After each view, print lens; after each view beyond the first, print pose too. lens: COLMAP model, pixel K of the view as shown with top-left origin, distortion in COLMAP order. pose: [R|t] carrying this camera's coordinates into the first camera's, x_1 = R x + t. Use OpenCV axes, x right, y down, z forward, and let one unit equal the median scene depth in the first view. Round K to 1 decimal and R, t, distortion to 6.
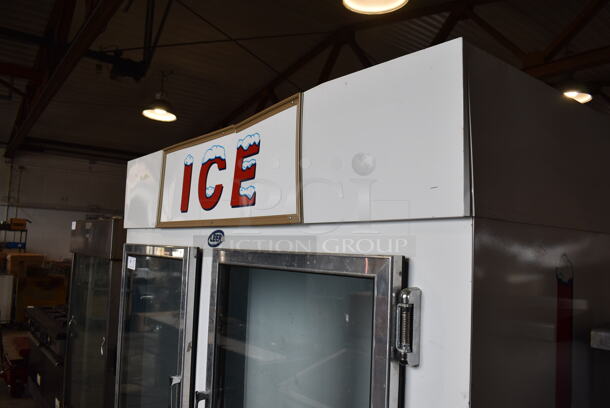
lens RADIAL K [[473.8, 0, 304.8], [0, 473.8, 204.4], [0, 0, 1]] dist [-0.096516, 0.008451]
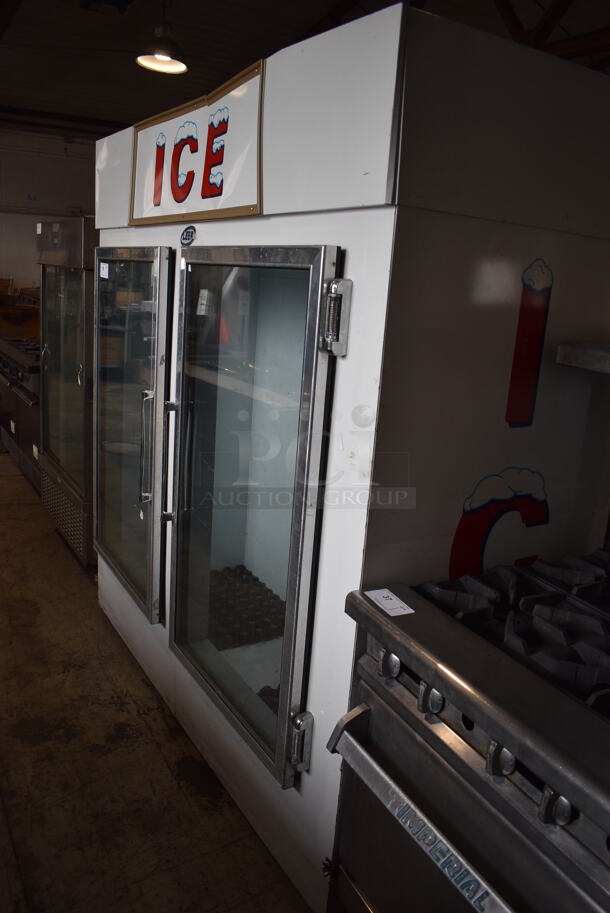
lens RADIAL K [[709.2, 0, 304.6], [0, 709.2, 460.3], [0, 0, 1]] dist [-0.096516, 0.008451]
pose [[0.991521, 0.063186, -0.113548, 0.204526], [-0.021374, 0.941218, 0.337123, 0.022353], [0.128174, -0.331837, 0.934588, -0.324800]]
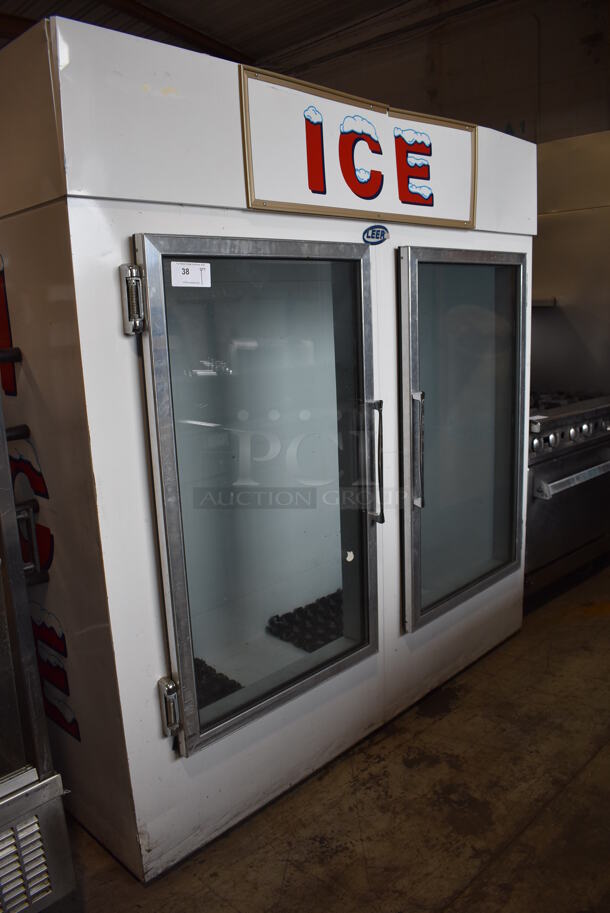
lens RADIAL K [[709.2, 0, 307.7], [0, 709.2, 460.2], [0, 0, 1]] dist [-0.096516, 0.008451]
pose [[-0.119202, -0.247858, 0.961435, -1.595241], [-0.059500, 0.968382, 0.242272, 0.176884], [-0.991086, -0.028326, -0.130181, 1.341939]]
